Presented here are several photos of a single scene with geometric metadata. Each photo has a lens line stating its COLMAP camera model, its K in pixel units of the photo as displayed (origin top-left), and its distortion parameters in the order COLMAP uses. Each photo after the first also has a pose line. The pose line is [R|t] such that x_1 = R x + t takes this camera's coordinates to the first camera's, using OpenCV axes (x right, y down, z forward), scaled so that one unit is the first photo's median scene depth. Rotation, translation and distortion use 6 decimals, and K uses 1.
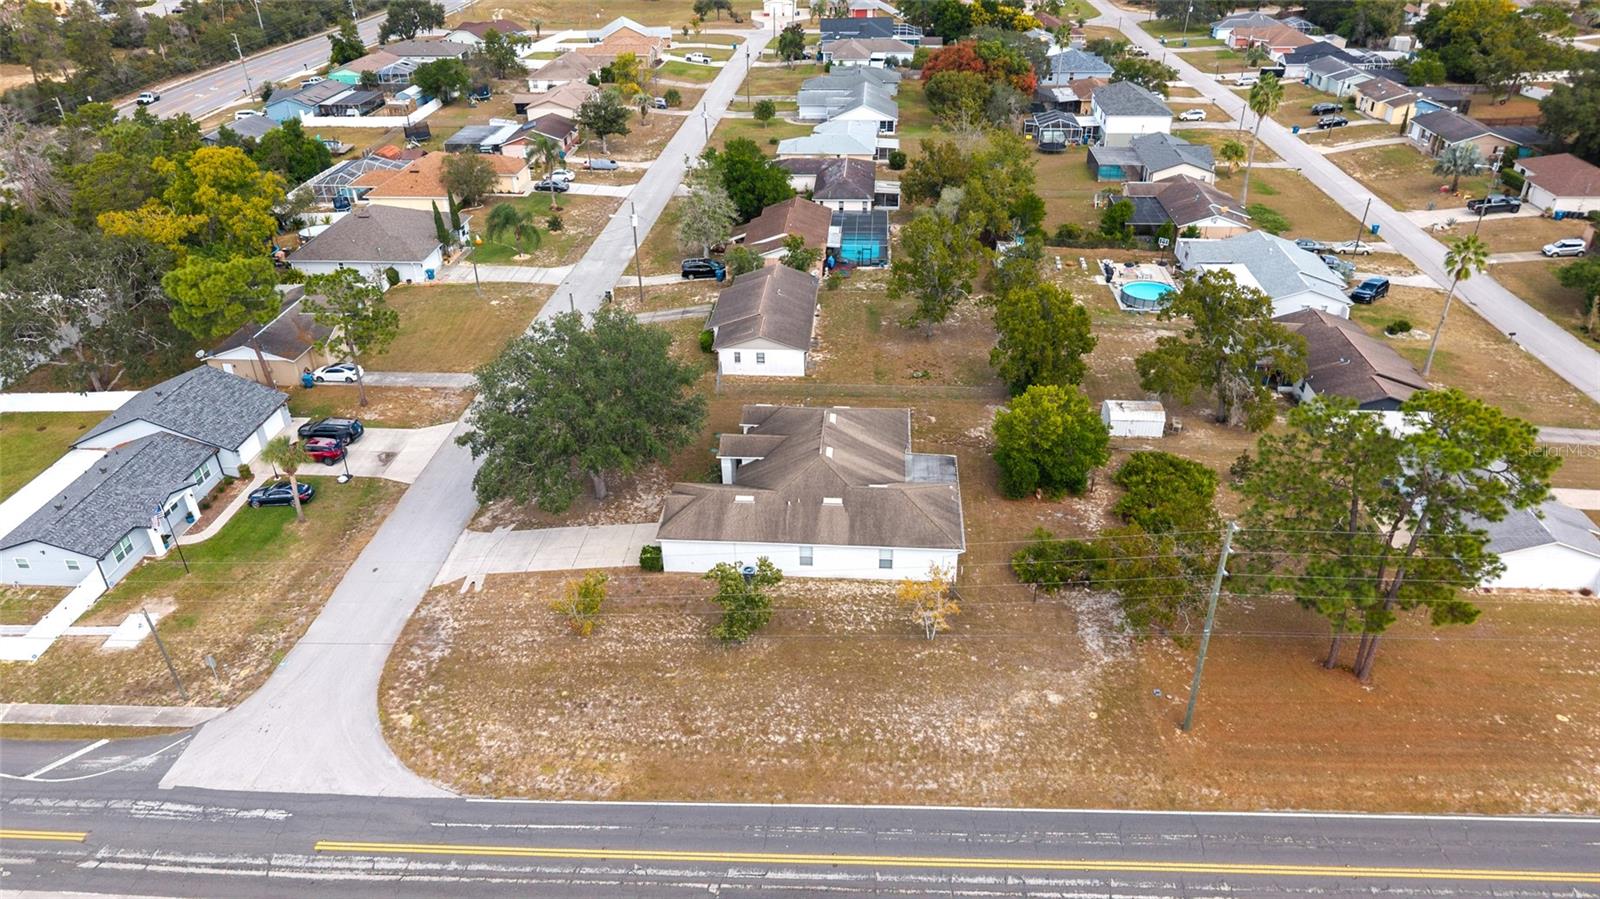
lens RADIAL K [[1067.8, 0, 797.2], [0, 1067.8, 445.6], [0, 0, 1]] dist [0.086597, -0.097673]
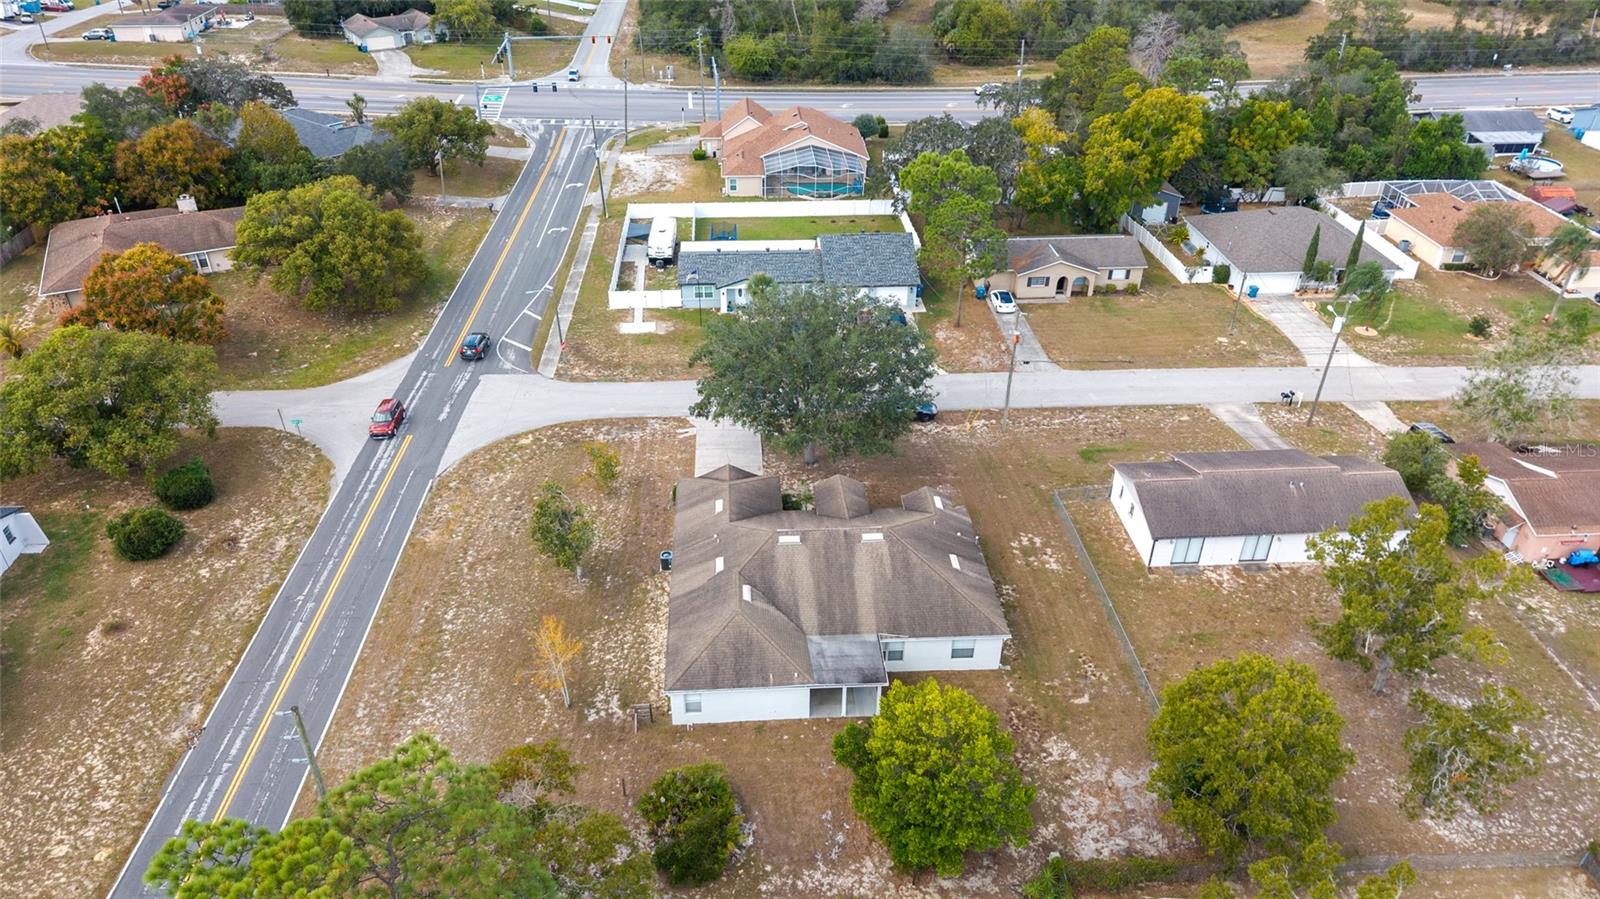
lens RADIAL K [[1067.8, 0, 797.2], [0, 1067.8, 445.6], [0, 0, 1]] dist [0.086597, -0.097673]
pose [[0.141609, 0.539435, -0.830034, 0.452907], [-0.504325, 0.760824, 0.408415, -0.259980], [0.851823, 0.360772, 0.379790, 0.425991]]
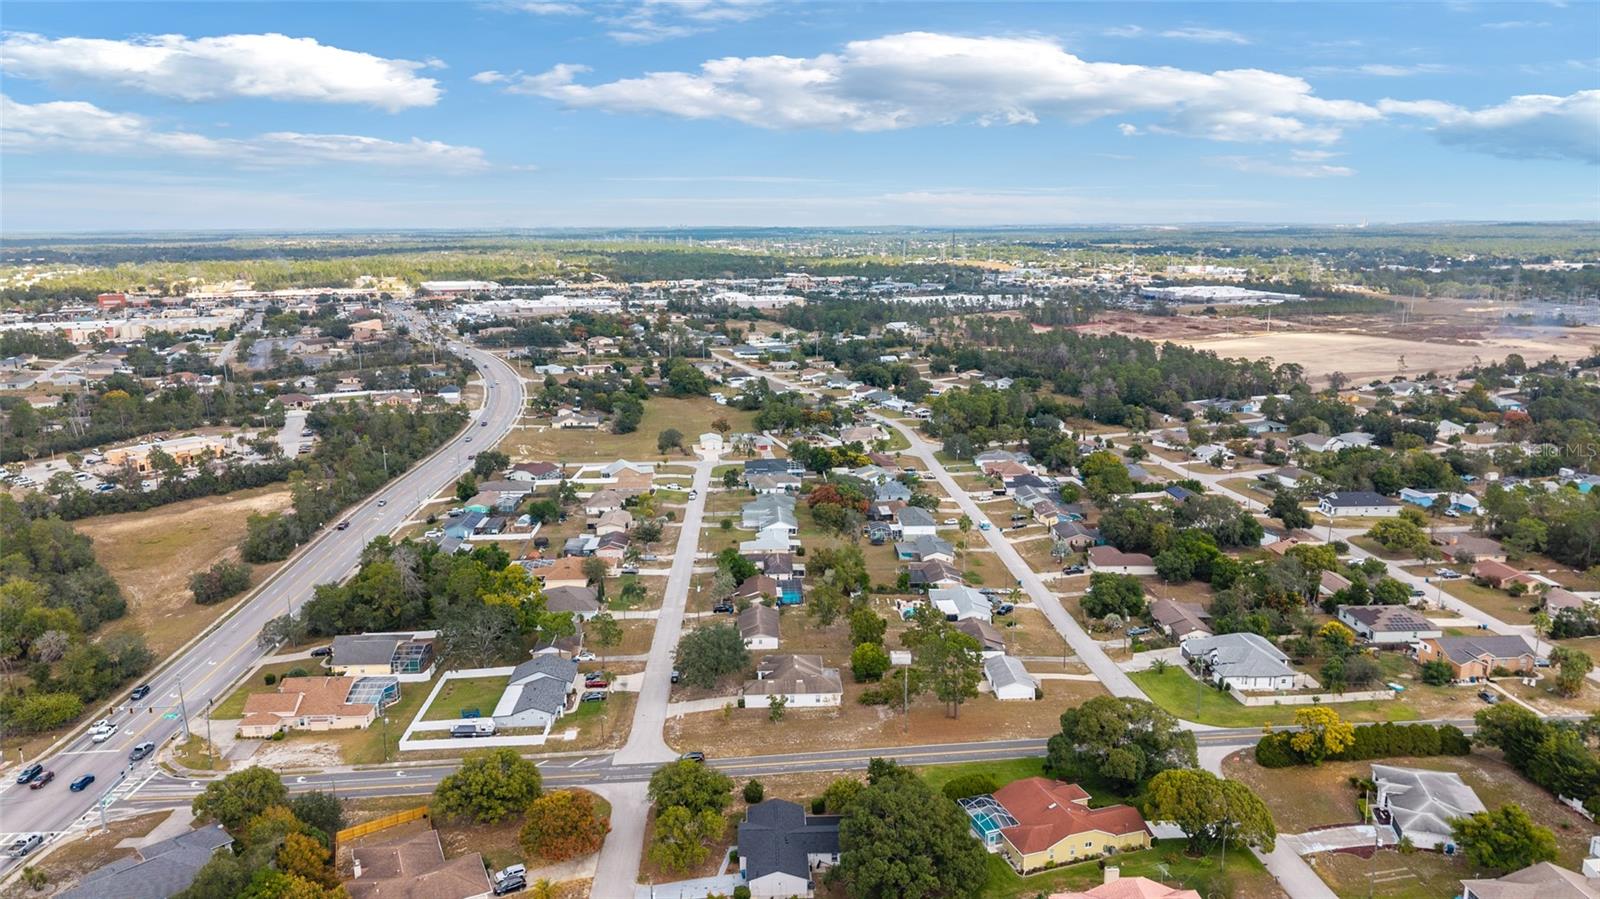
lens RADIAL K [[1067.8, 0, 797.2], [0, 1067.8, 445.6], [0, 0, 1]] dist [0.086597, -0.097673]
pose [[0.993073, -0.015112, 0.116527, -0.202761], [0.050455, 0.950458, -0.306732, 0.222047], [-0.106119, 0.310486, 0.944636, -1.336443]]
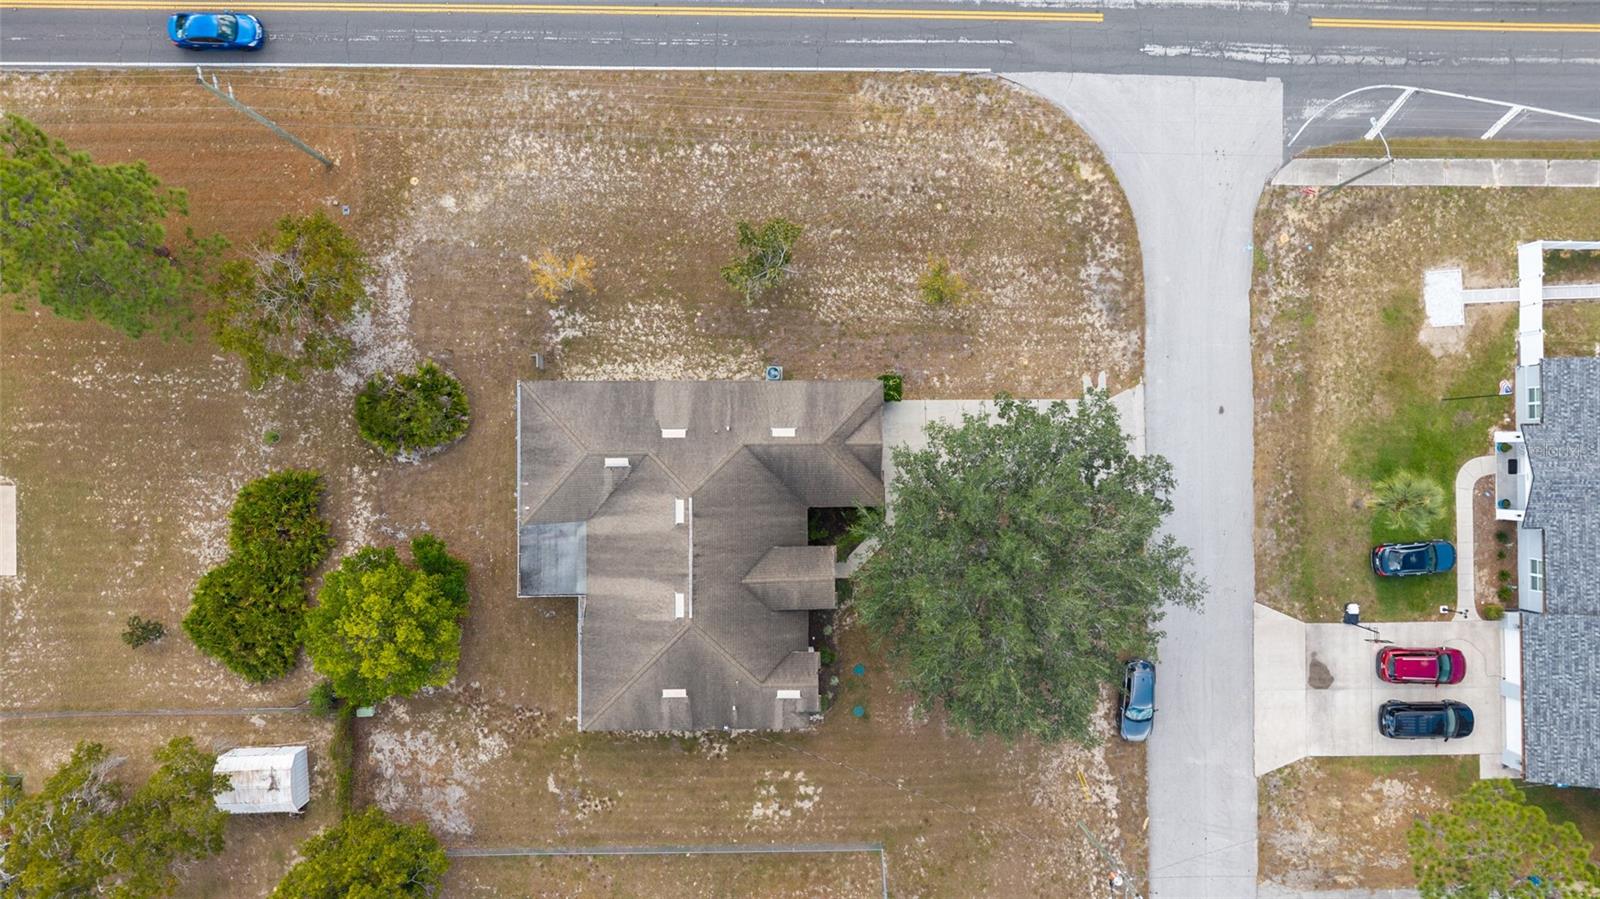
lens RADIAL K [[1087.8, 0, 793.3], [0, 1087.8, 452.8], [0, 0, 1]] dist [0.057951, -0.060230]
pose [[-0.996515, 0.083292, 0.004399, -0.037015], [-0.037669, -0.496469, 0.867237, -0.420519], [0.074418, 0.864049, 0.497877, 0.379677]]
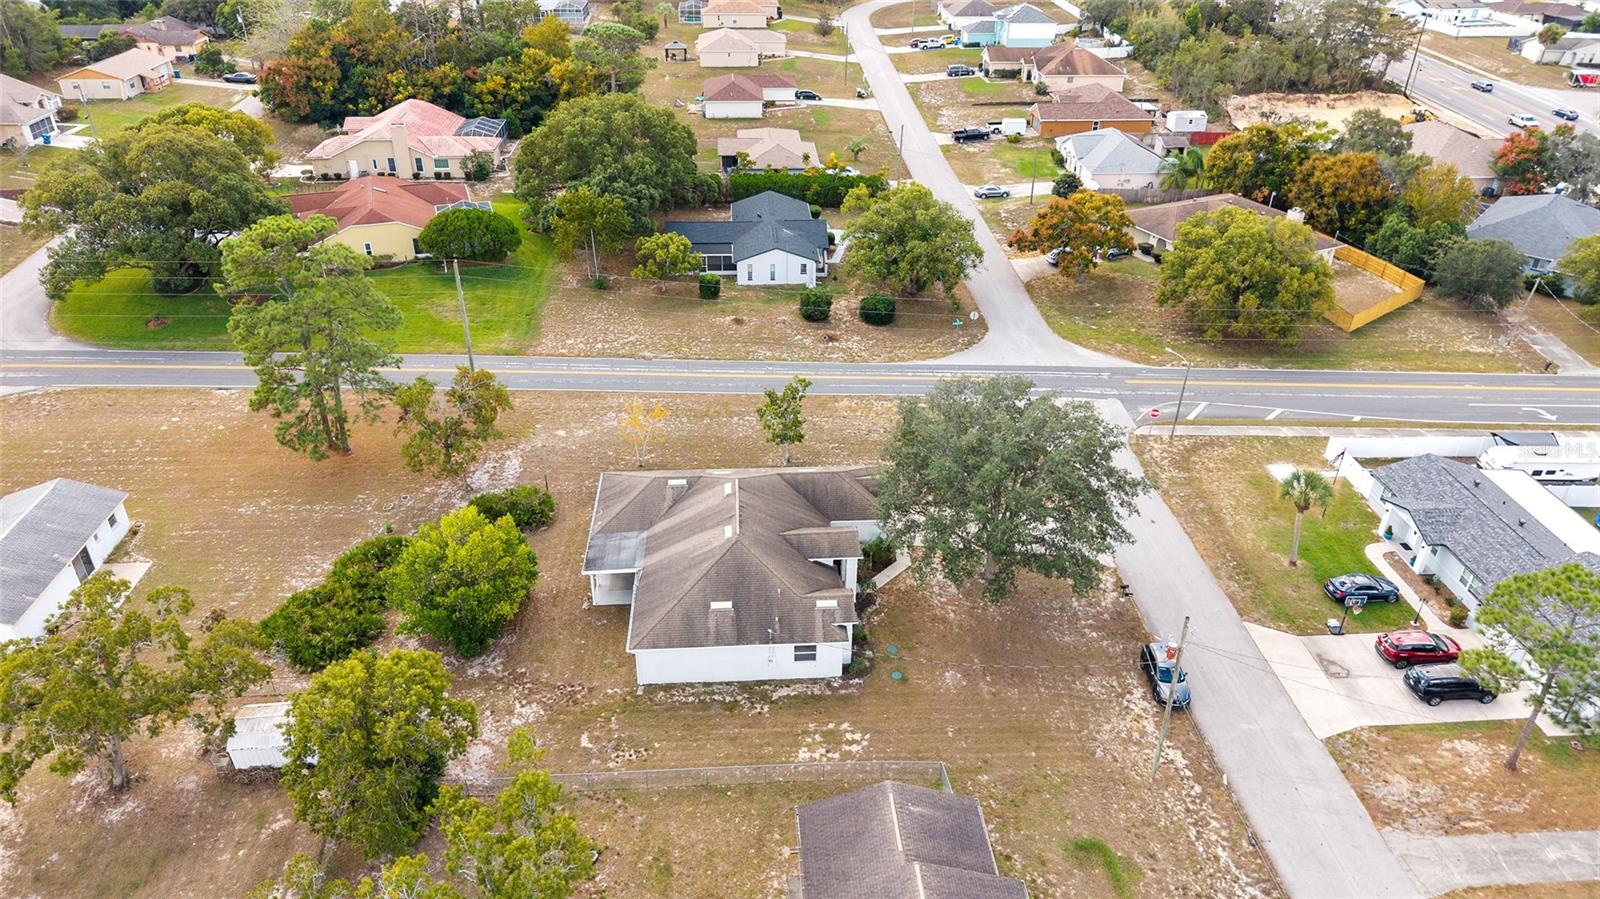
lens RADIAL K [[1067.8, 0, 797.2], [0, 1067.8, 445.6], [0, 0, 1]] dist [0.086597, -0.097673]
pose [[-0.990464, 0.073244, -0.116687, 0.050228], [-0.065378, 0.495650, 0.866058, -0.542372], [0.121269, 0.865429, -0.486135, 0.931559]]
